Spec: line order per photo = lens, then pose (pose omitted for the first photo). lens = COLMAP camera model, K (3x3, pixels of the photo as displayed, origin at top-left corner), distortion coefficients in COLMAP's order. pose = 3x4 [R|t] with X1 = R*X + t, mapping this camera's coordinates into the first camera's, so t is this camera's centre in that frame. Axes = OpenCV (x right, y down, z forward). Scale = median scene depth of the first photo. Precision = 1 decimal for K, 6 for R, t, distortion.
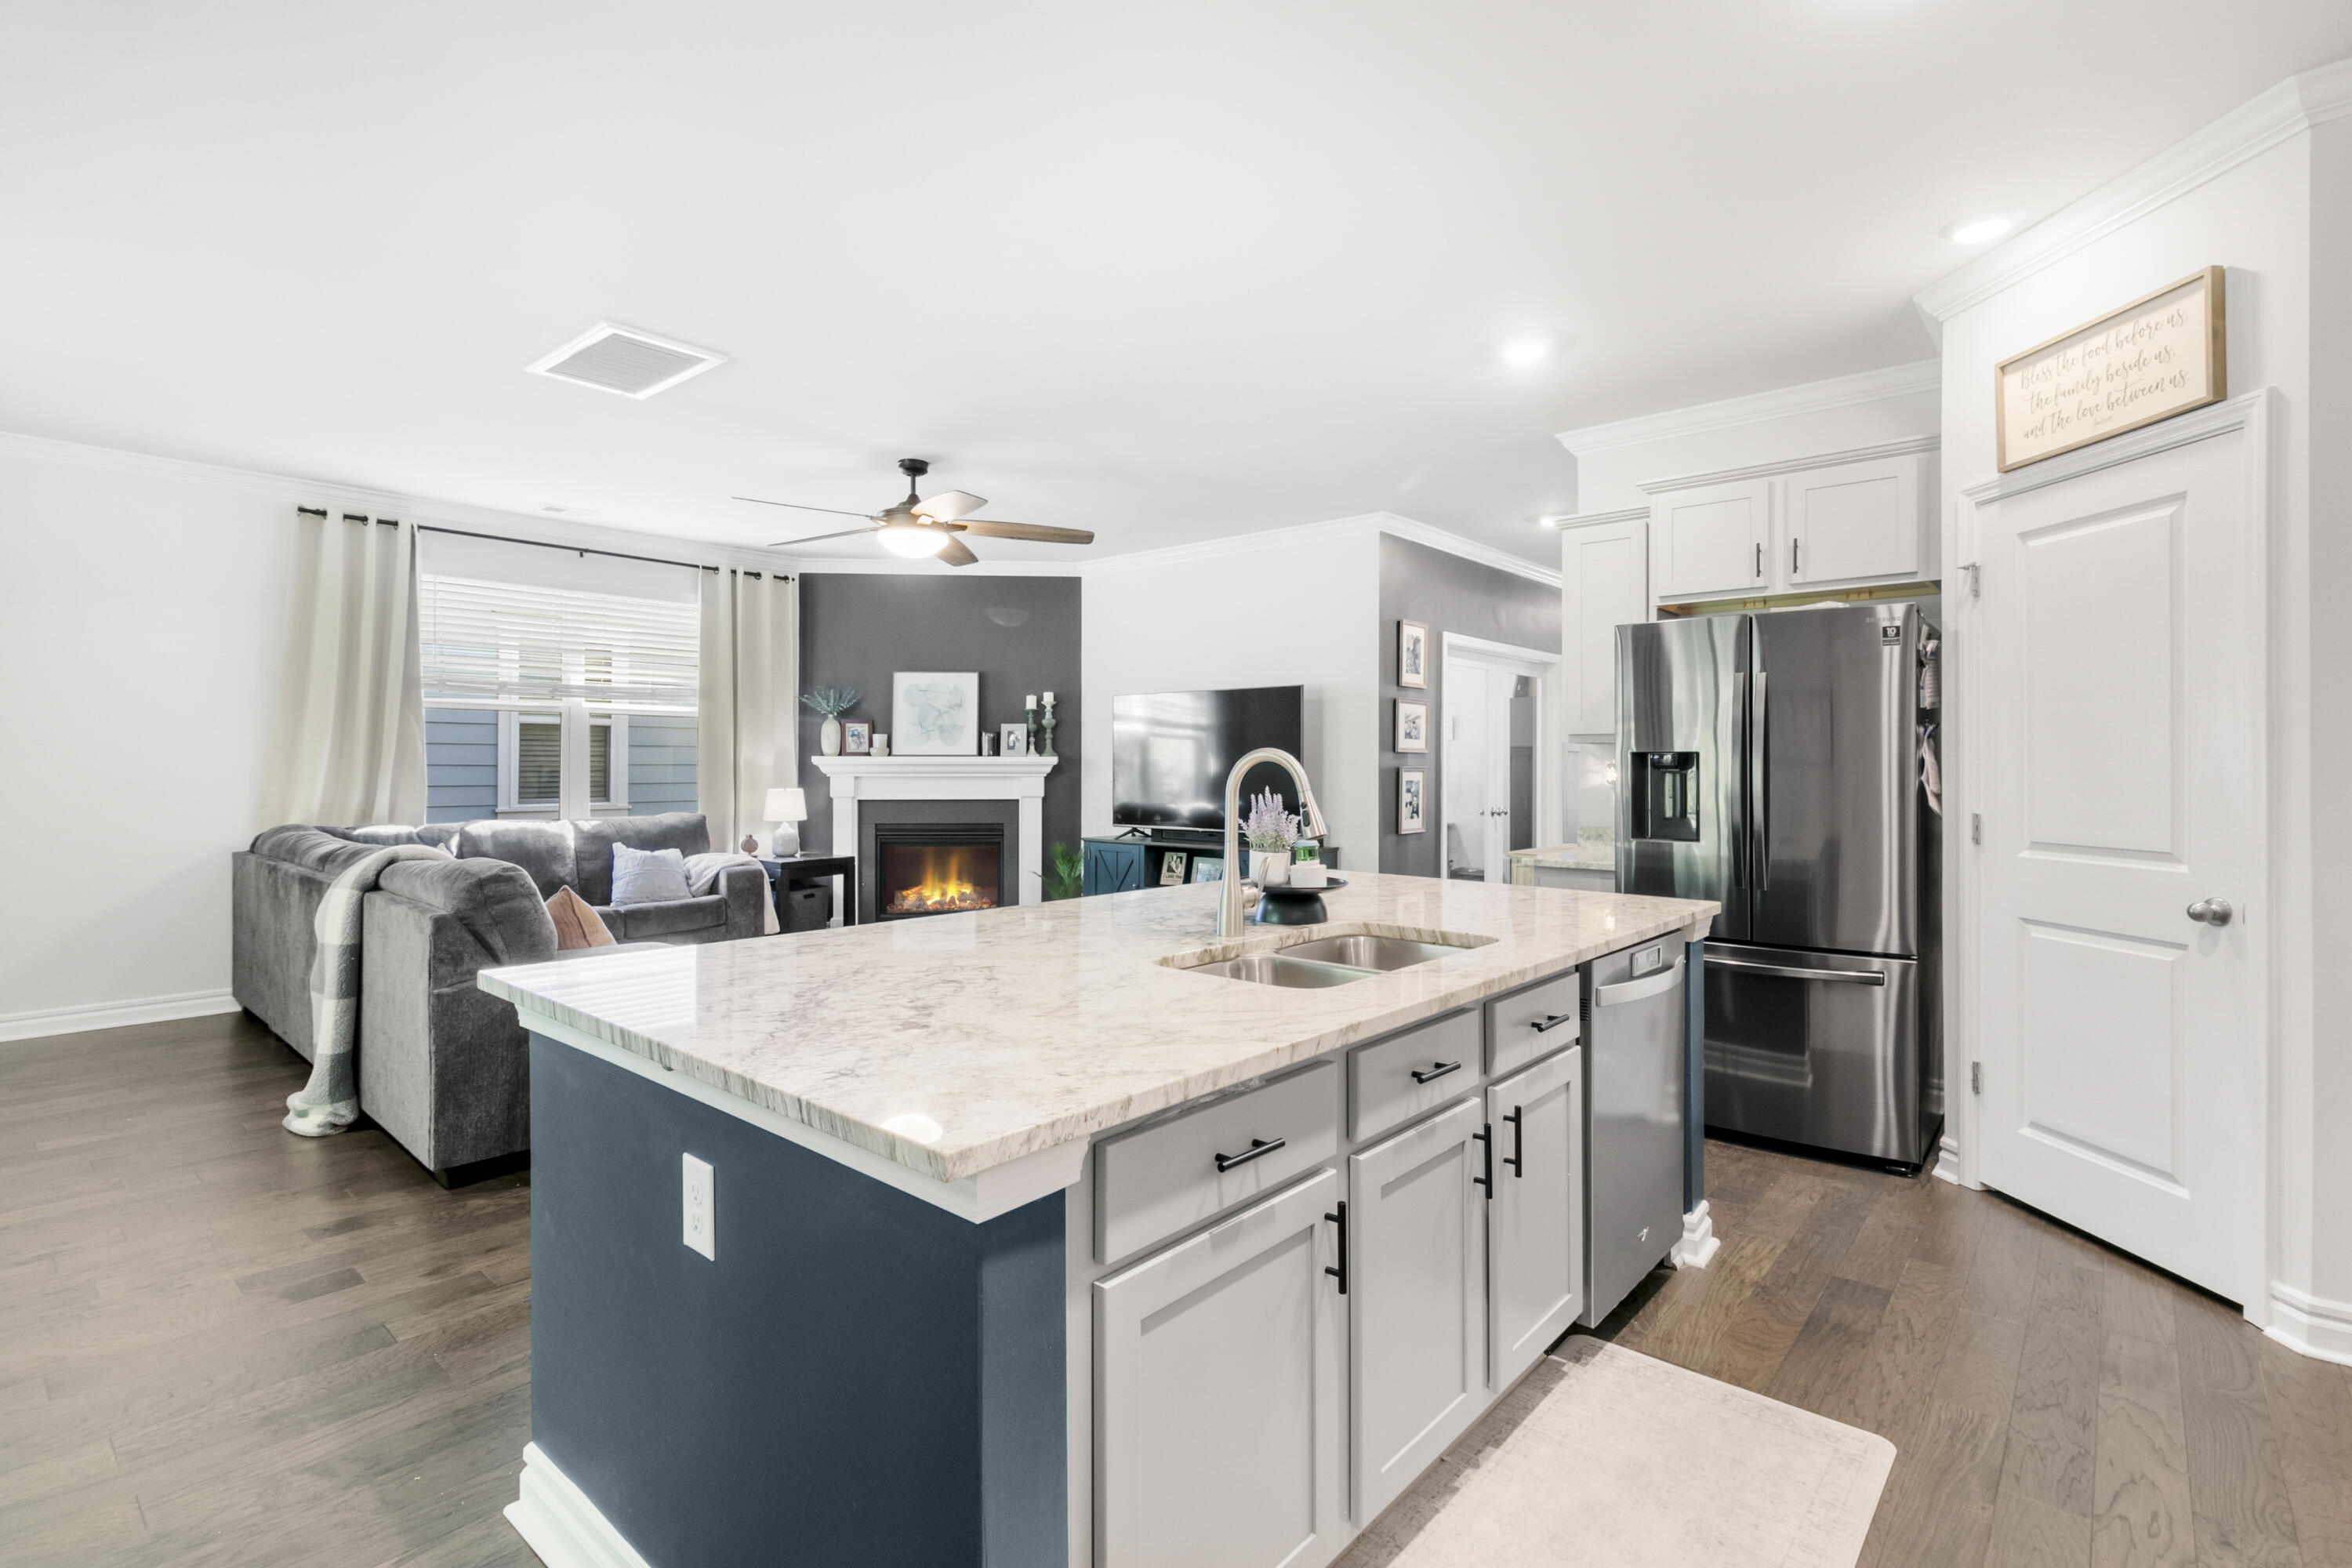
lens RADIAL K [[1099.6, 0, 1182.9], [0, 1099.6, 773.1], [0, 0, 1]] dist [0.003484, -0.000037]
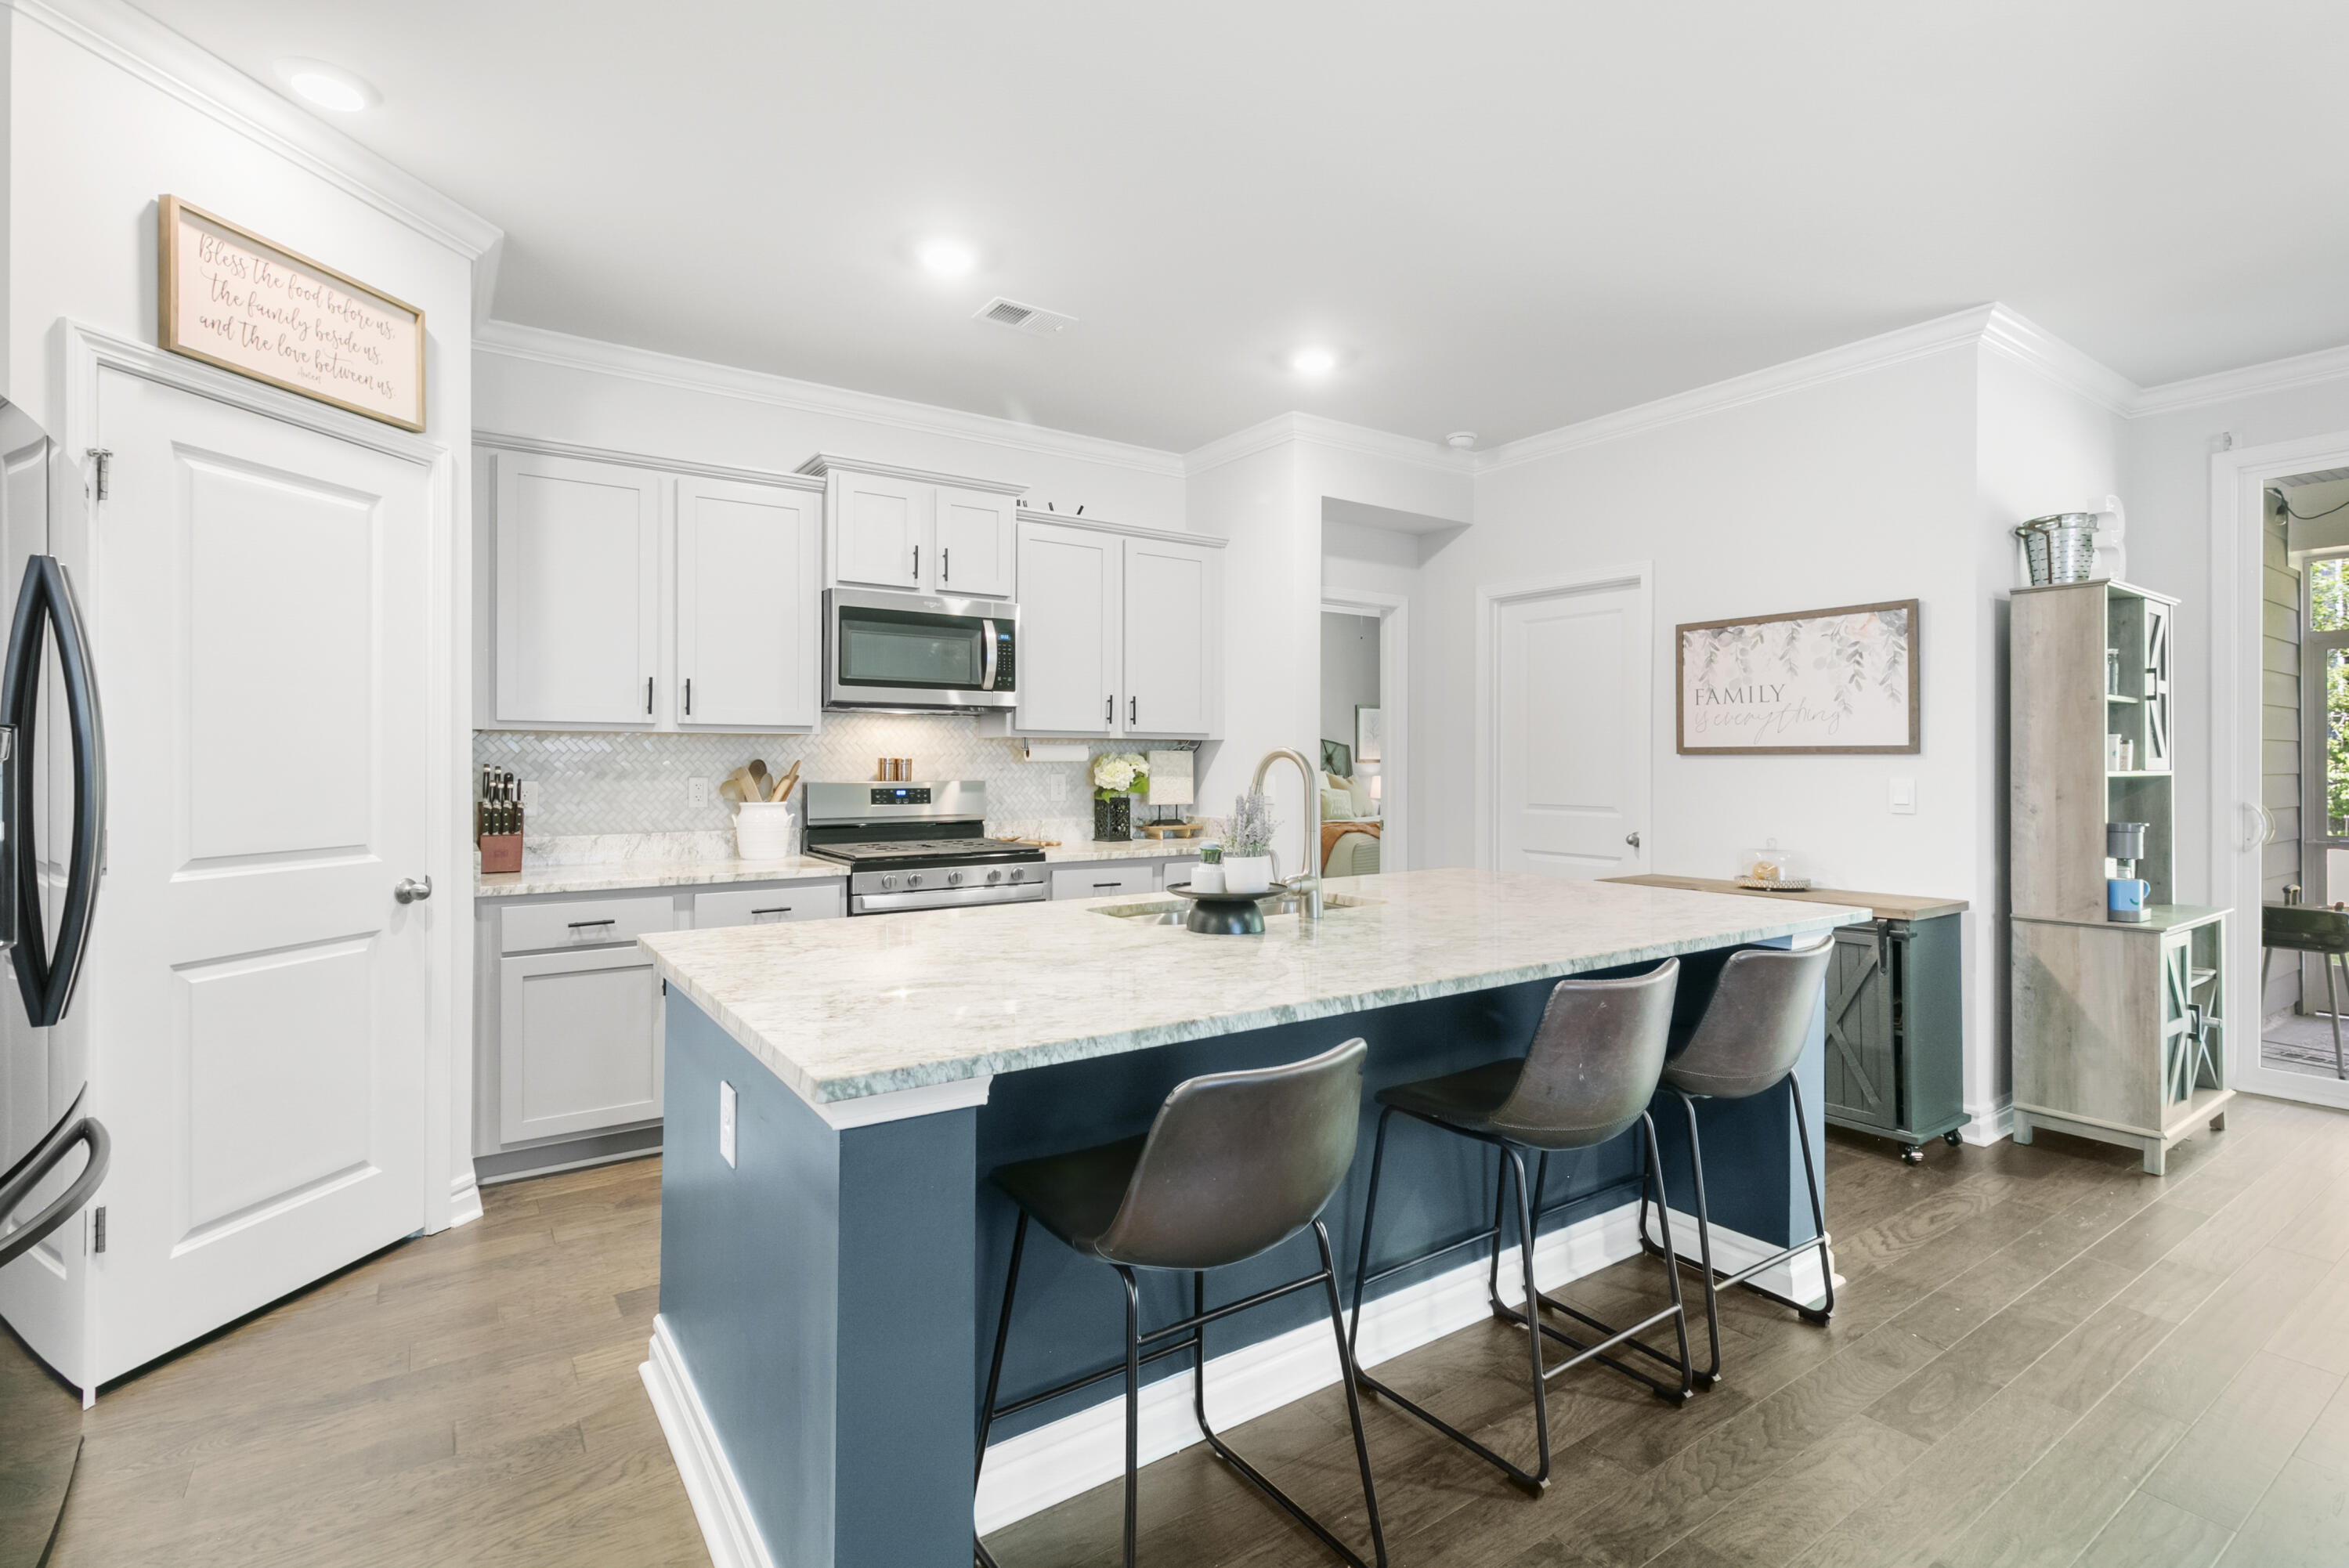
lens RADIAL K [[1098.2, 0, 1179.2], [0, 1098.2, 768.2], [0, 0, 1]] dist [0.003484, -0.000037]
pose [[-0.969021, -0.005734, 0.246911, -0.031064], [-0.002382, 0.999901, 0.013874, -0.005316], [-0.246966, 0.012856, -0.968939, 0.679820]]
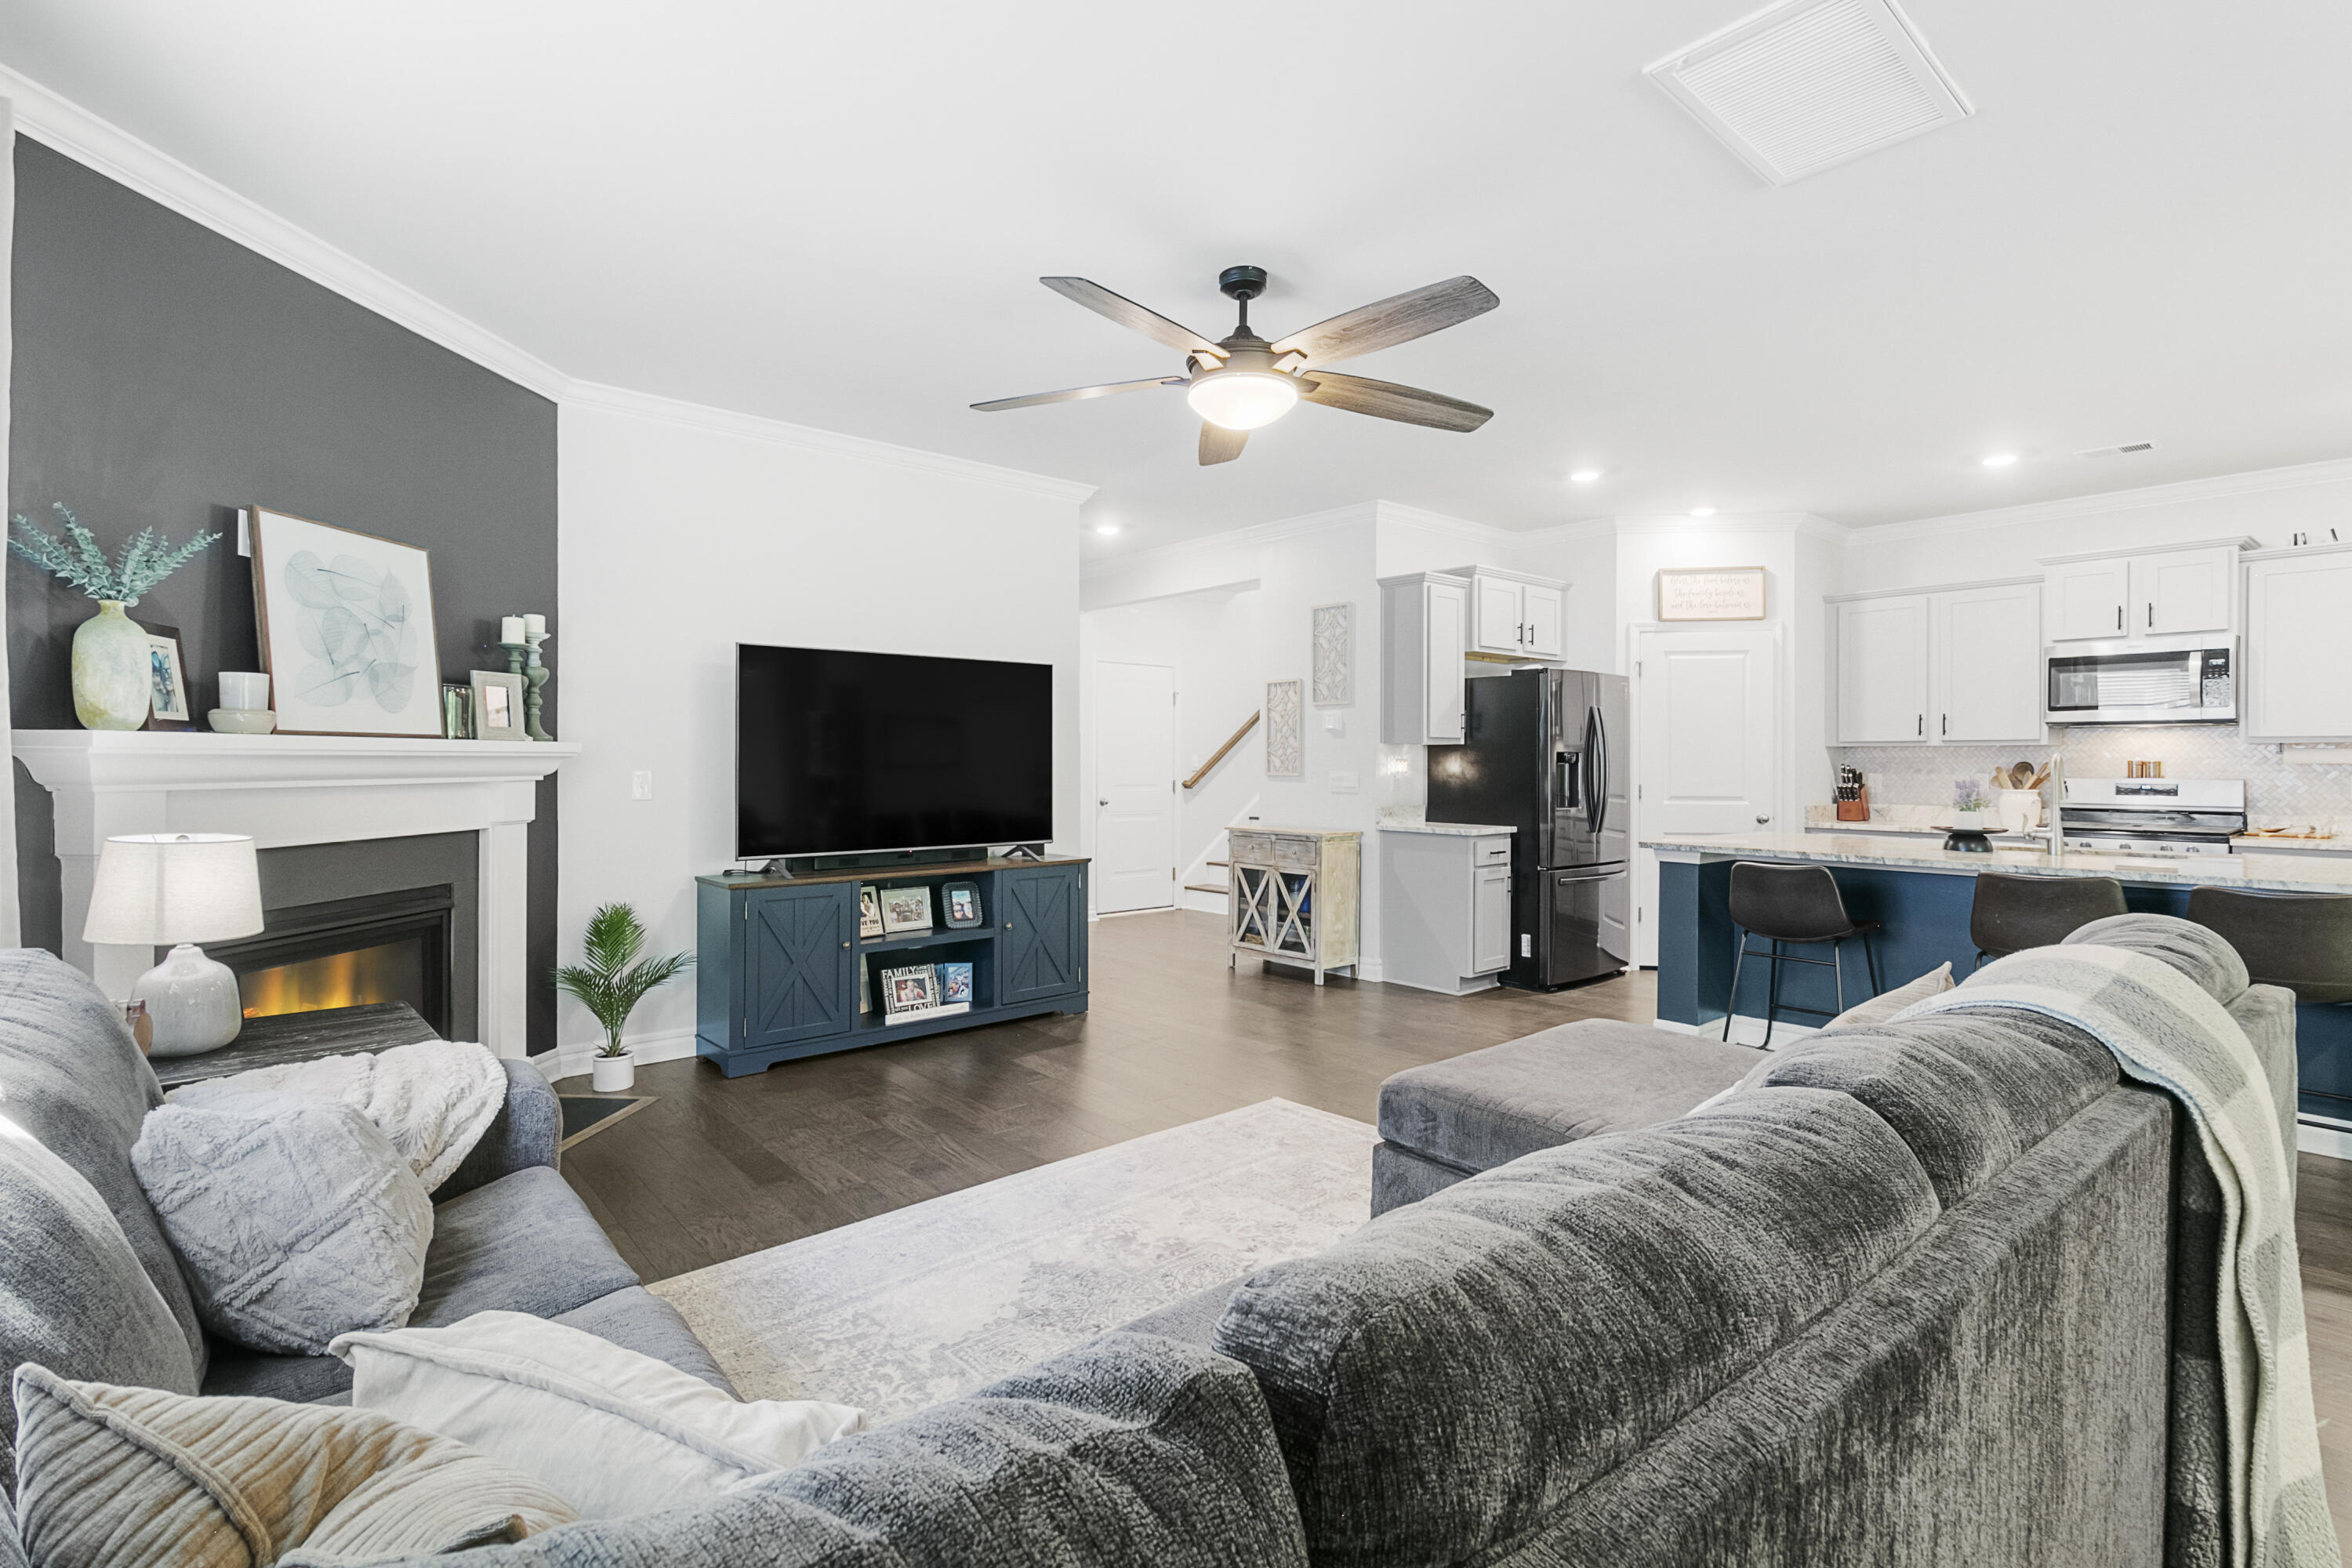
lens RADIAL K [[1099.6, 0, 1178.4], [0, 1099.6, 764.7], [0, 0, 1]] dist [0.003484, -0.000037]
pose [[0.152789, -0.005703, 0.988242, -0.647231], [0.004177, 0.999978, 0.005125, -0.006187], [-0.988250, 0.003345, 0.152809, 0.702289]]
